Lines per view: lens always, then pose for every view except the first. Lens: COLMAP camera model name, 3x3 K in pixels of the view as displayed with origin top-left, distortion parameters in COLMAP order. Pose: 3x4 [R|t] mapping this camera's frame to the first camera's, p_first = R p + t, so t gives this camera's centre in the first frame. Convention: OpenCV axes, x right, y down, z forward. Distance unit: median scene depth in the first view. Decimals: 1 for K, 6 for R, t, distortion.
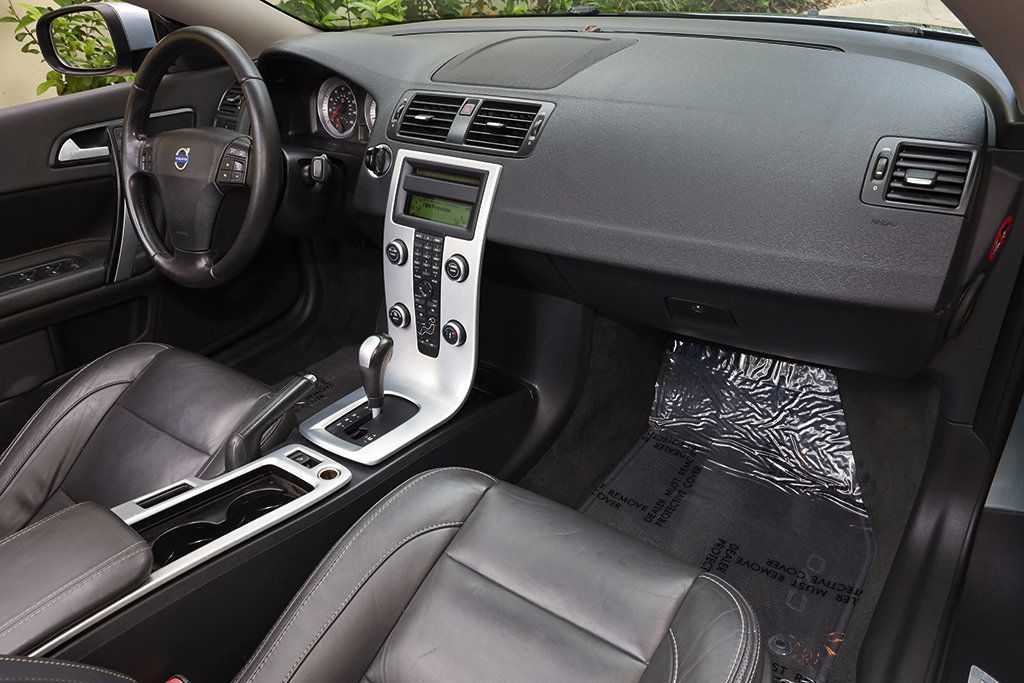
lens RADIAL K [[707.3, 0, 515.7], [0, 707.3, 347.2], [0, 0, 1]] dist [0.003431, -0.004380]
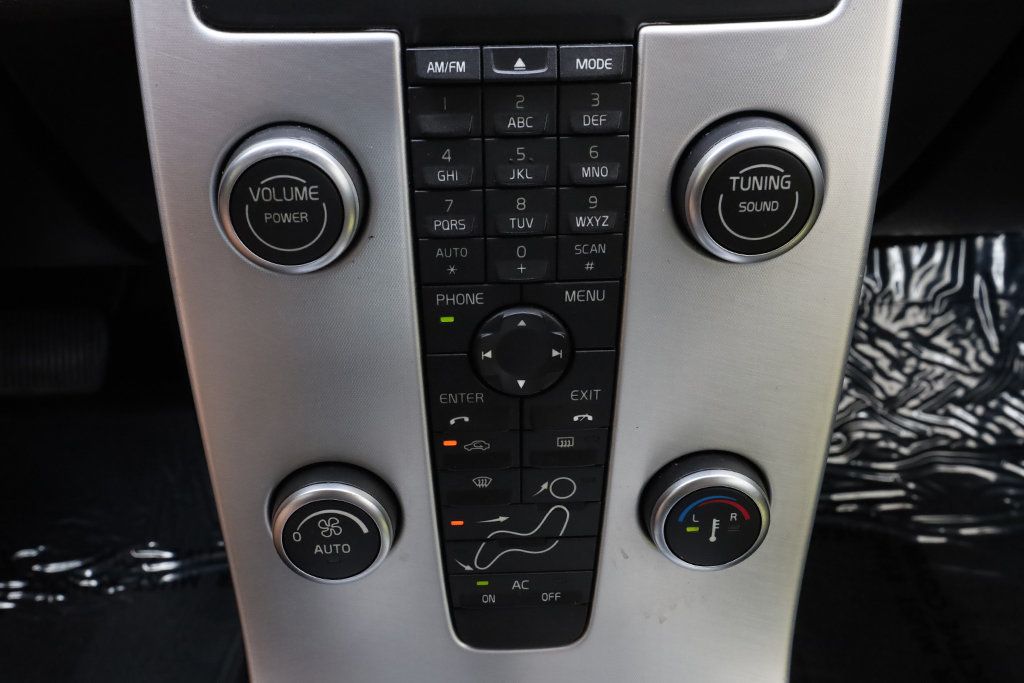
lens RADIAL K [[1107.4, 0, 473.8], [0, 1107.4, 375.6], [0, 0, 1]] dist [-0.000418, 0.000133]
pose [[0.788969, -0.333831, 0.515834, -0.293465], [0.282399, 0.942619, 0.178102, -0.133411], [-0.545691, 0.005154, 0.837970, 0.775587]]
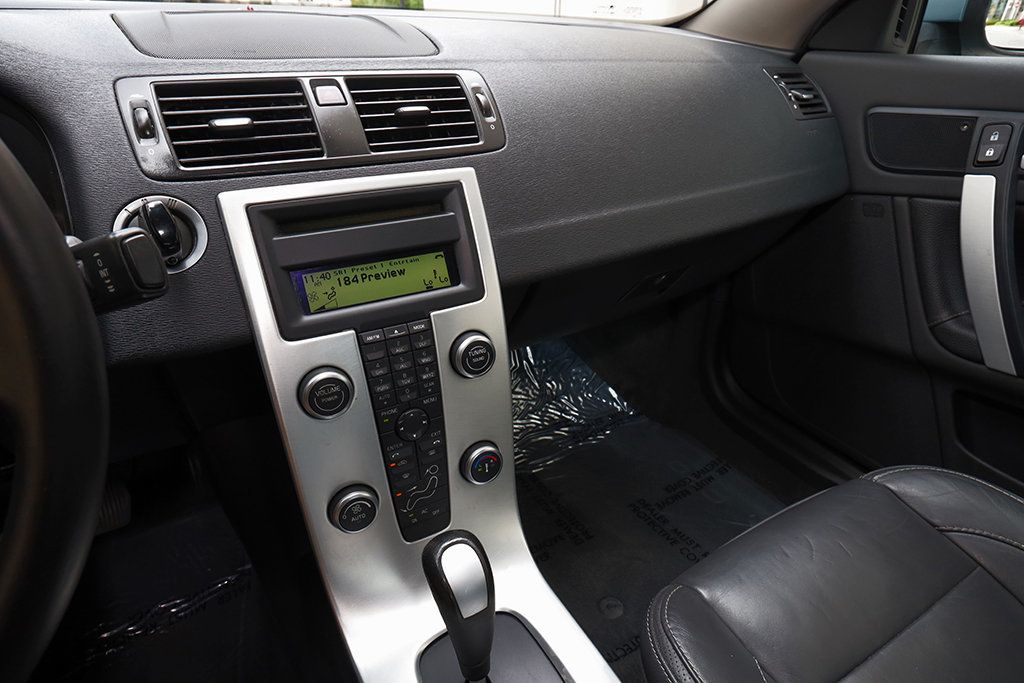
lens RADIAL K [[589.5, 0, 513.3], [0, 589.5, 339.9], [0, 0, 1]] dist [0.005071, 0.000067]
pose [[0.405552, -0.370433, 0.835647, -0.452607], [0.438265, 0.881070, 0.177872, -0.187567], [-0.802154, 0.294099, 0.519668, 0.698945]]
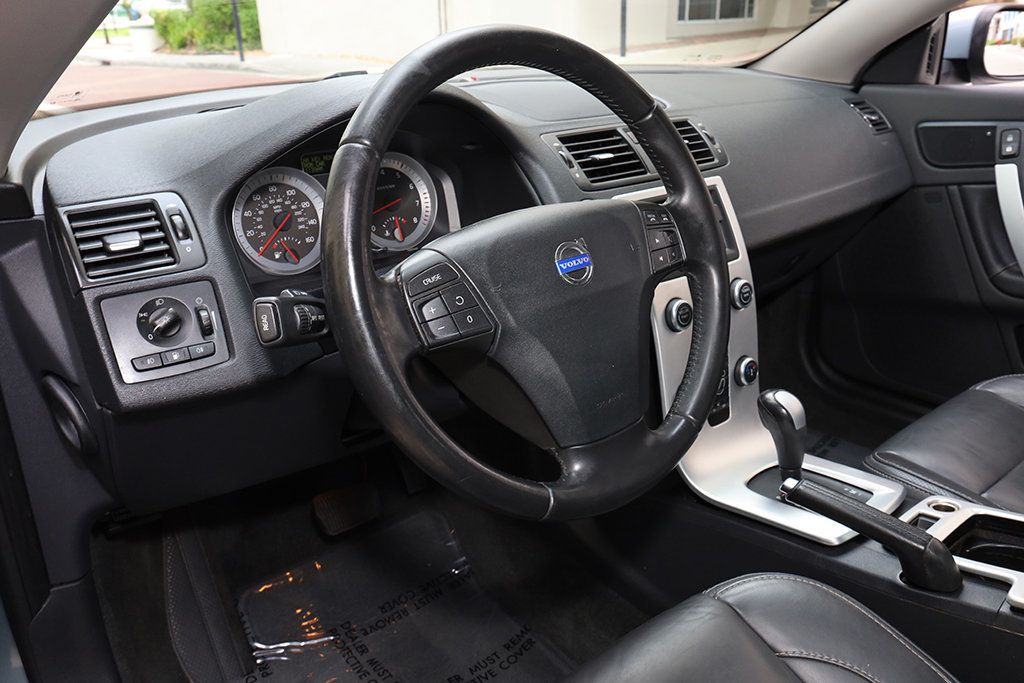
lens RADIAL K [[829.0, 0, 512.0], [0, 829.0, 341.5], [0, 0, 1]] dist [0.002316, -0.000668]
pose [[0.242504, -0.285505, 0.927188, -1.089026], [0.508715, 0.851207, 0.129055, -0.327821], [-0.826075, 0.440378, 0.351663, 0.870953]]
